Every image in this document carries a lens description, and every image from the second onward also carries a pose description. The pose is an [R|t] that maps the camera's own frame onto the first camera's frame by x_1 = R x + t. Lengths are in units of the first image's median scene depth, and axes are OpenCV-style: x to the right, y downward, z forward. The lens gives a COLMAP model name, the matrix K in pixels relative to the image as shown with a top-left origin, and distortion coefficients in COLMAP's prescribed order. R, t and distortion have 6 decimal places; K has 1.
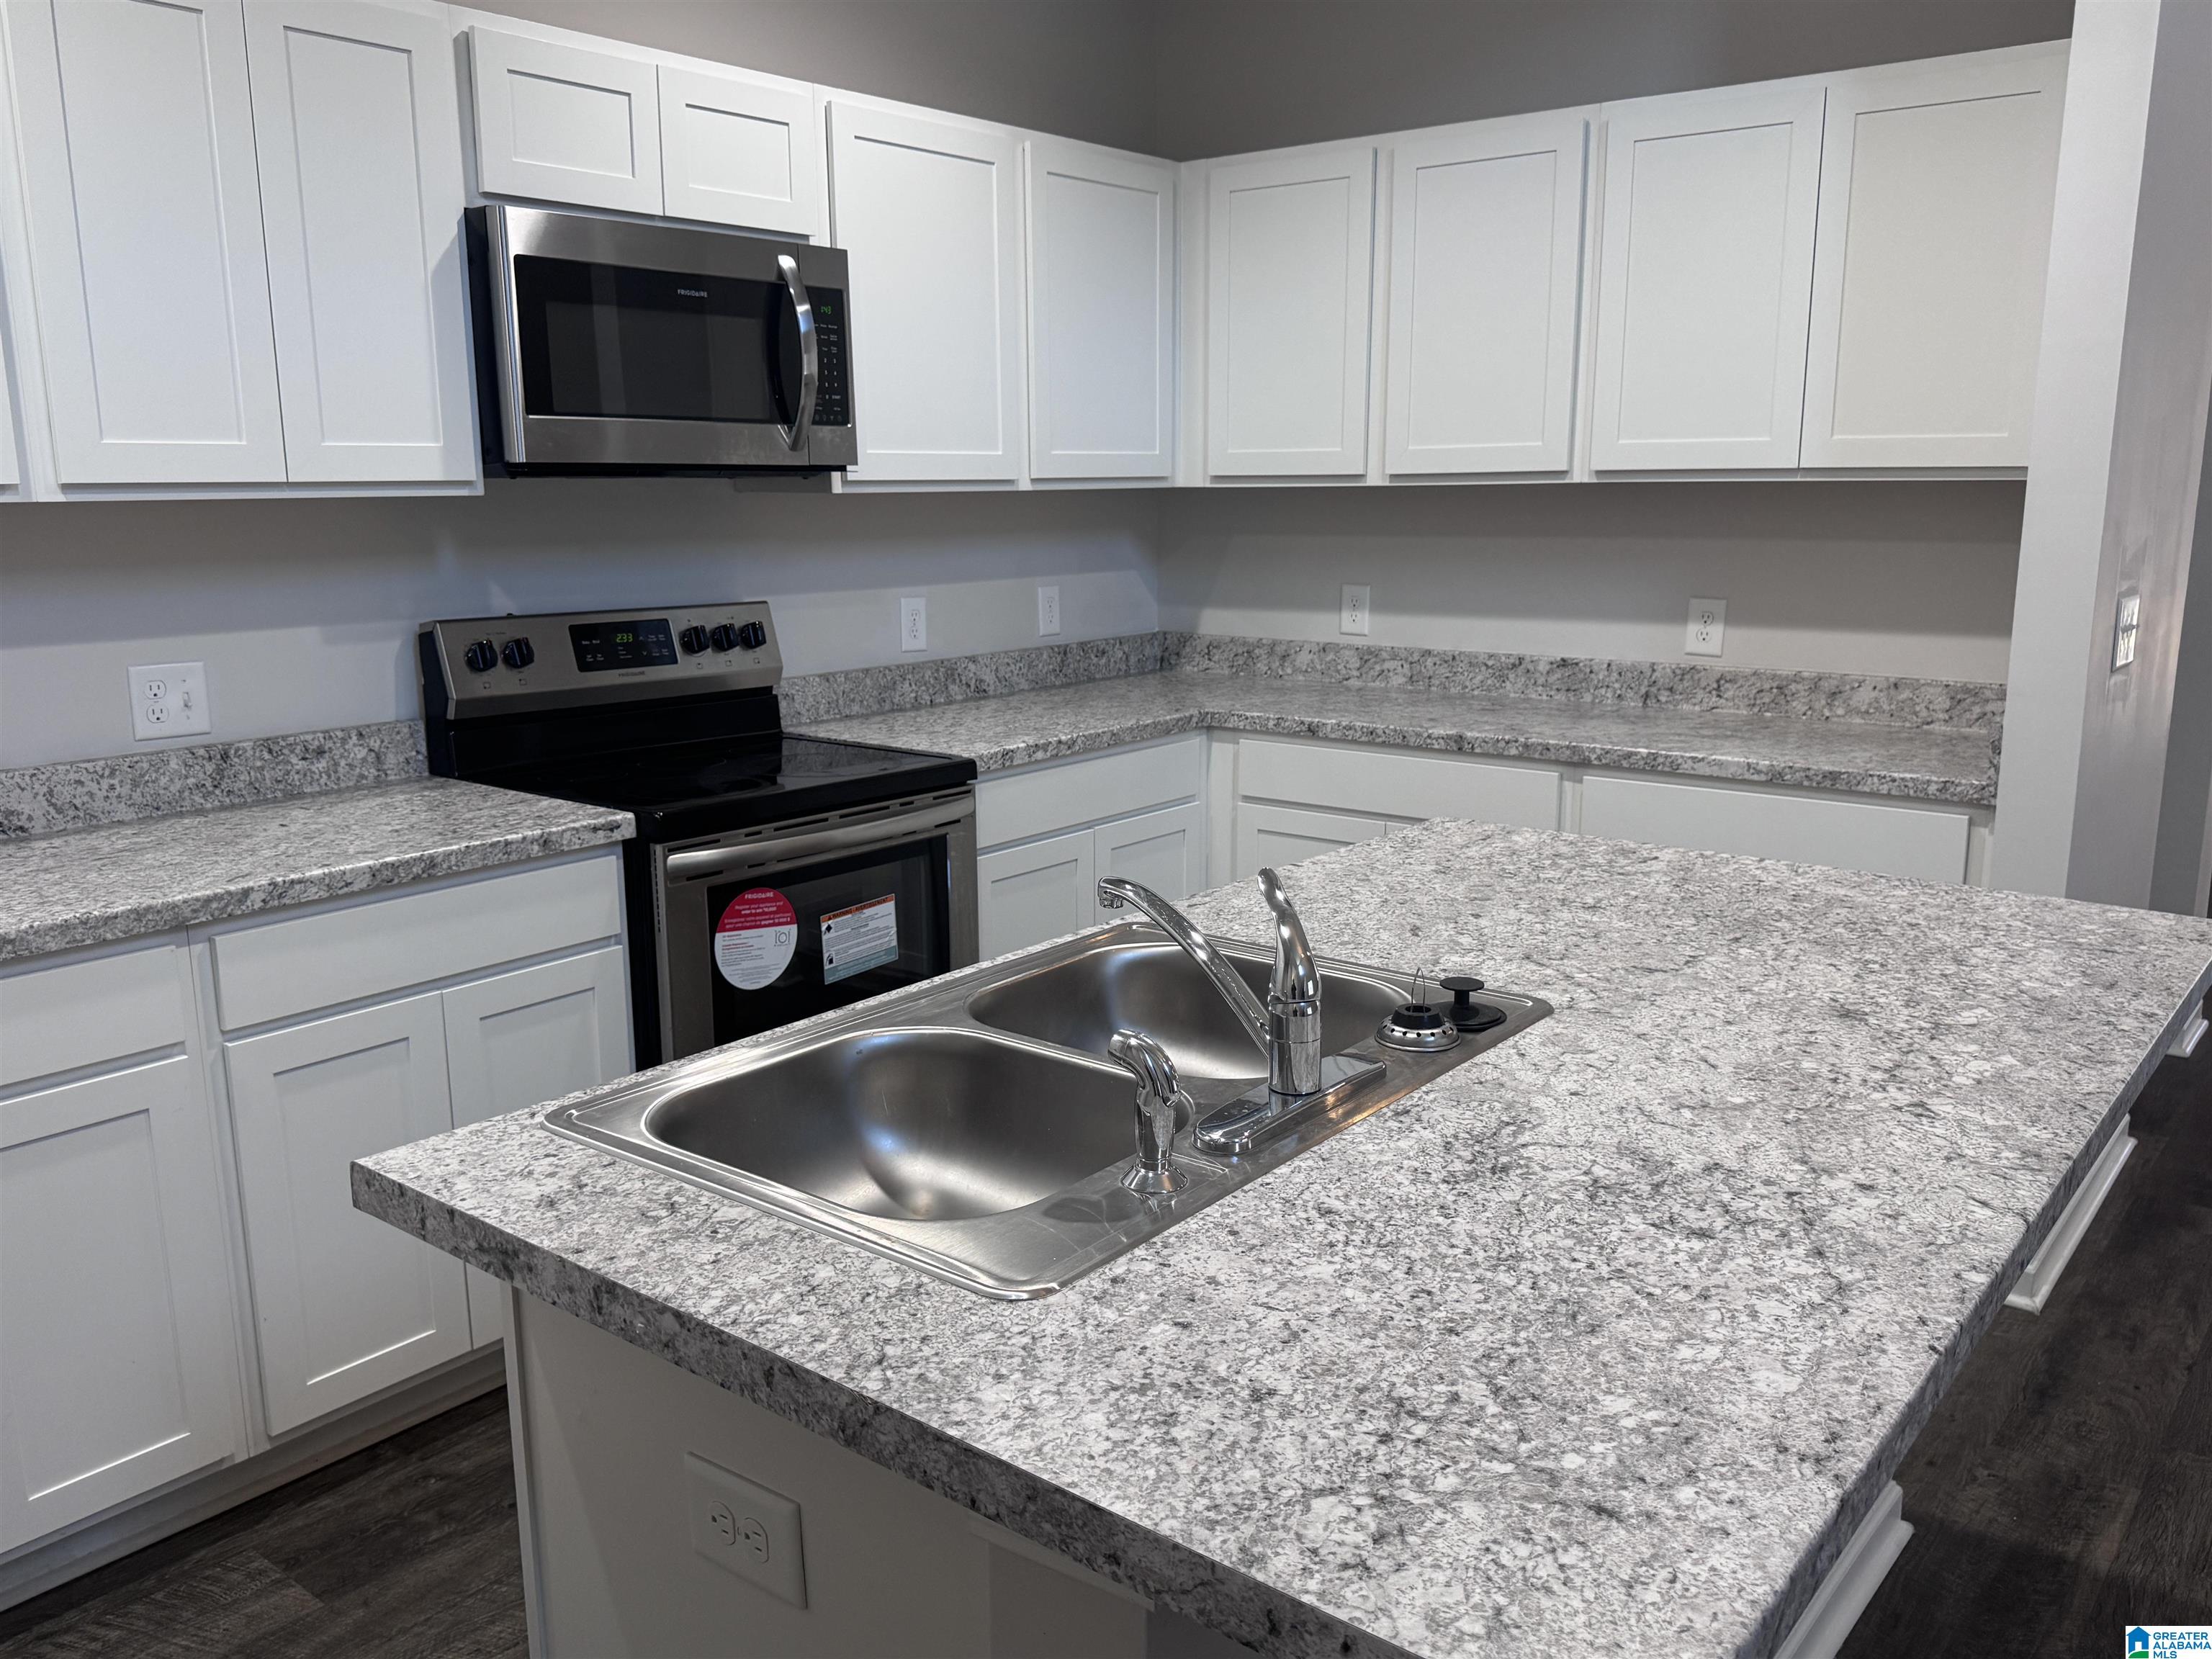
lens RADIAL K [[1733.0, 0, 1123.5], [0, 1733.0, 833.0], [0, 0, 1]] dist [0.107245, -0.189907]
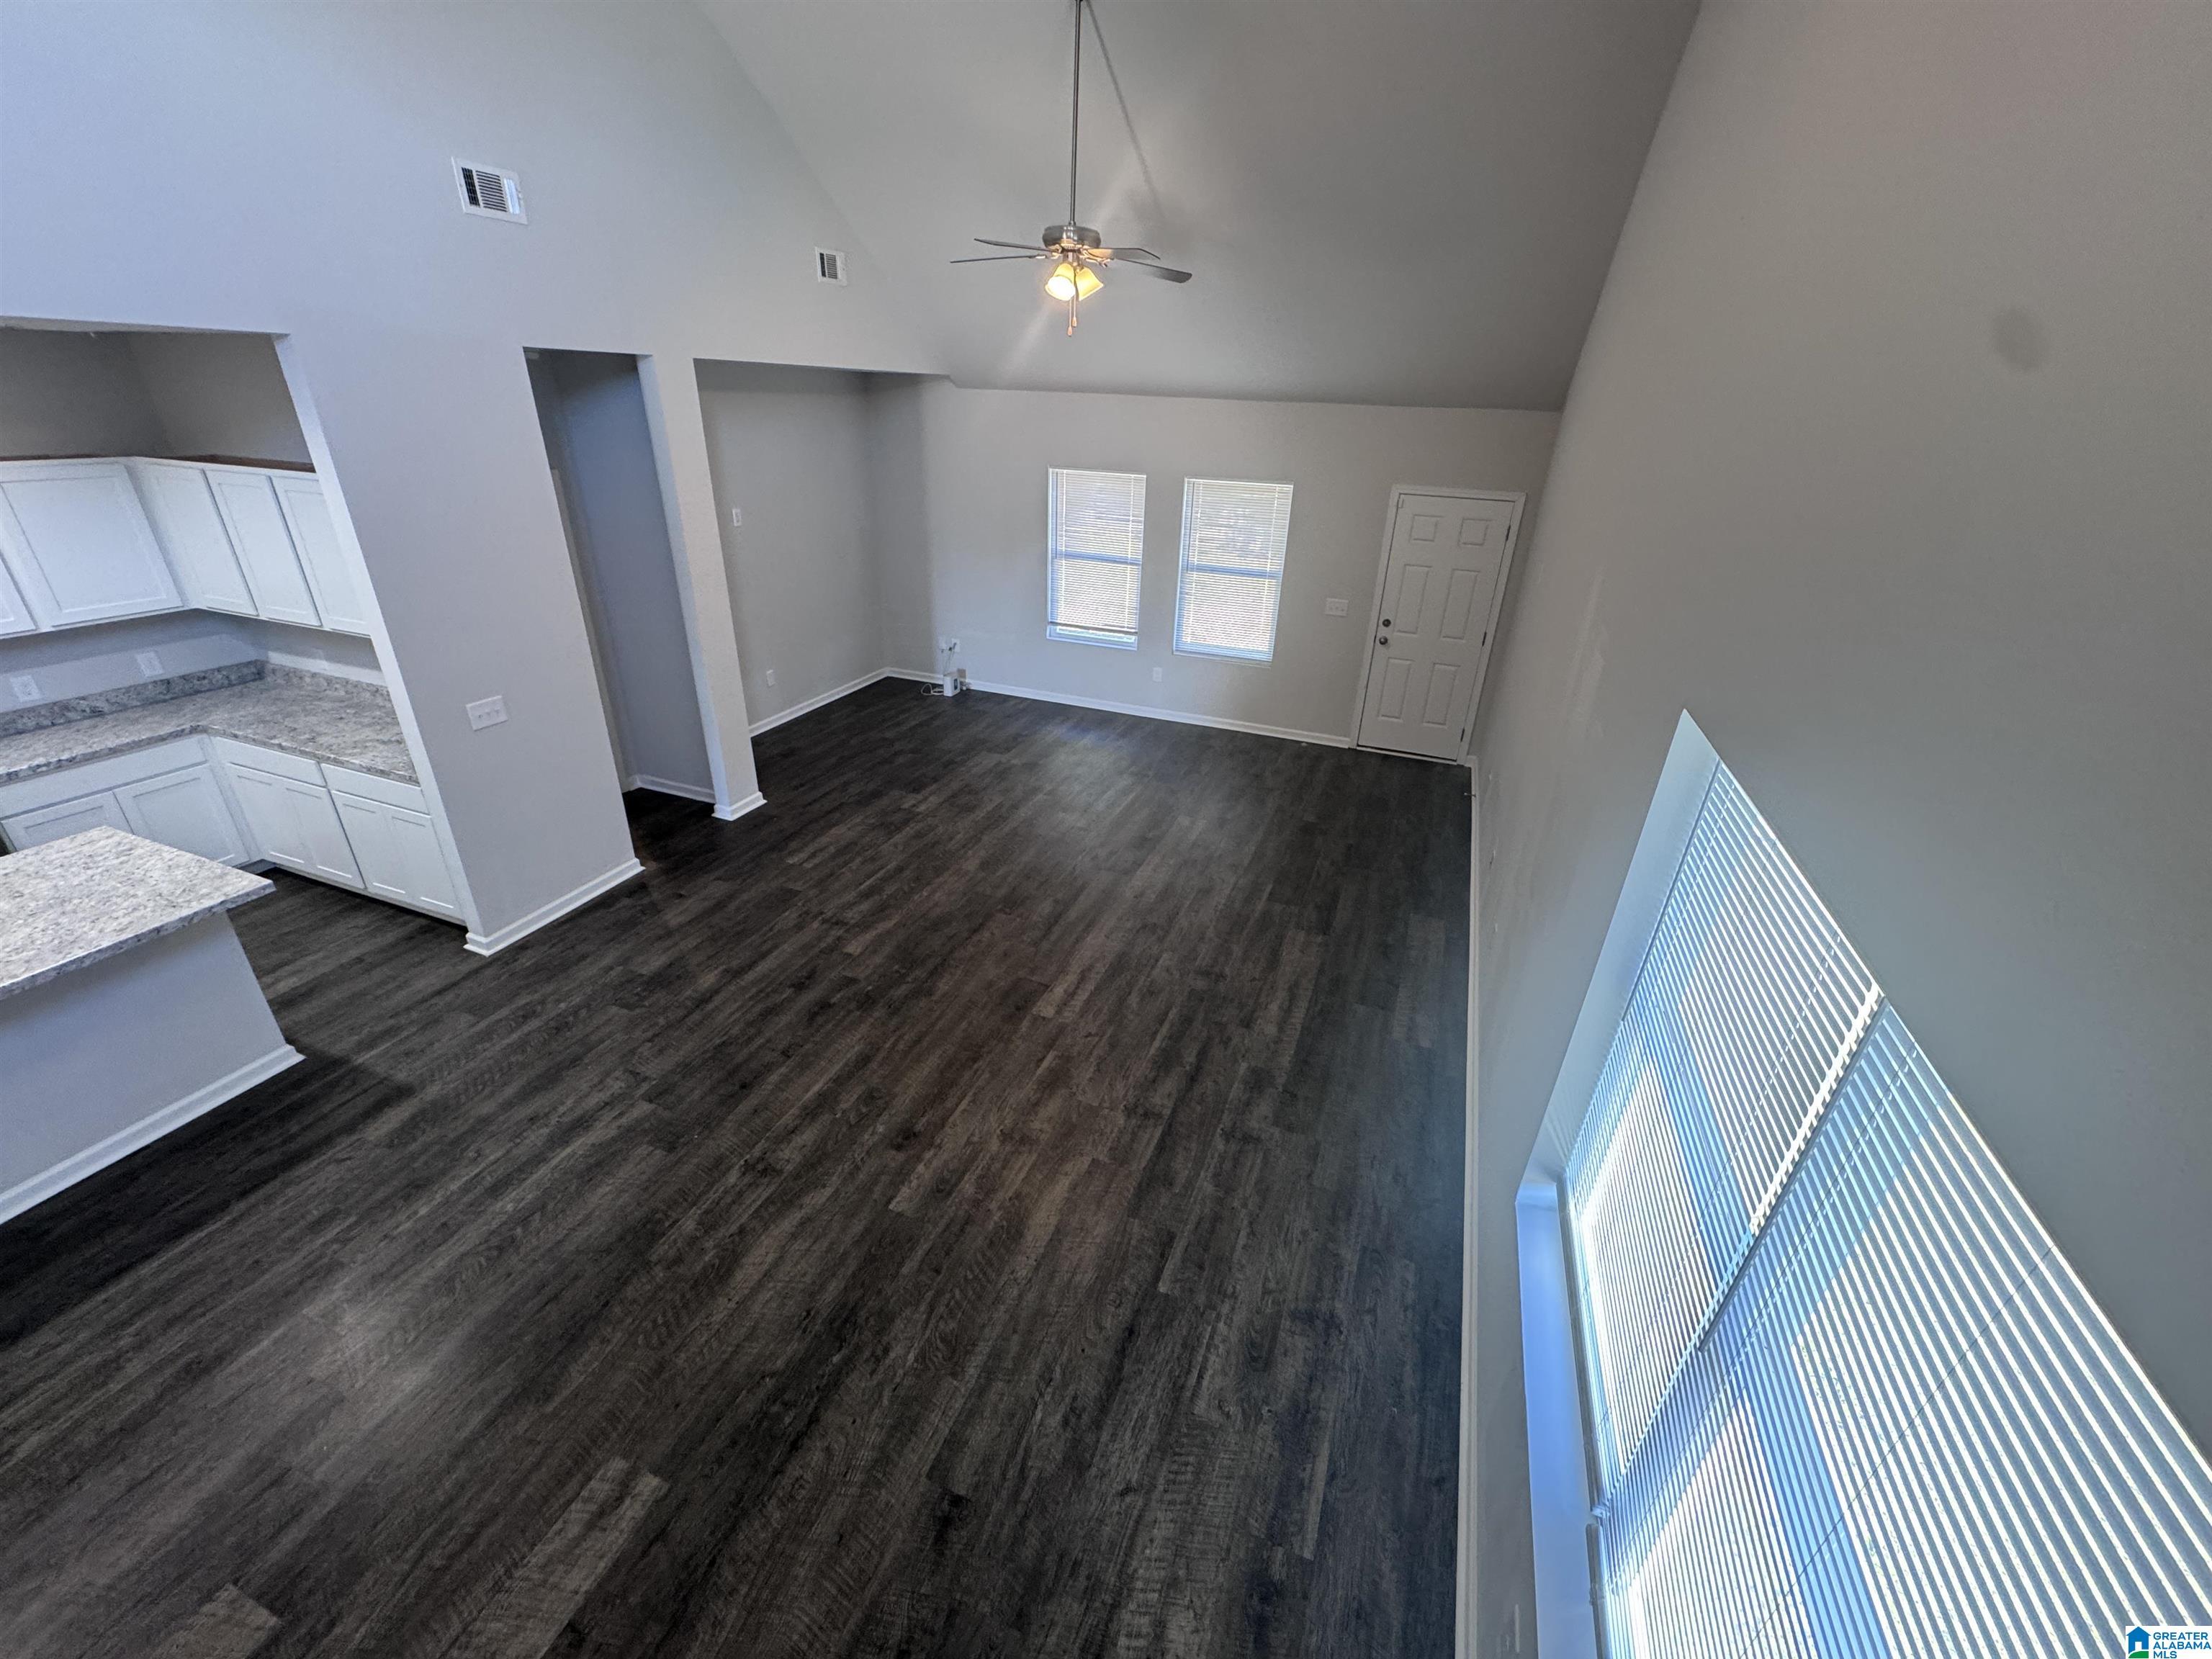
lens RADIAL K [[884.6, 0, 1108.5], [0, 884.6, 823.7], [0, 0, 1]] dist [-0.001209, 0.000256]
pose [[0.953887, -0.093484, 0.285237, 1.186452], [0.018702, 0.966929, 0.254360, -0.306621], [-0.299582, -0.237296, 0.924089, -0.626107]]
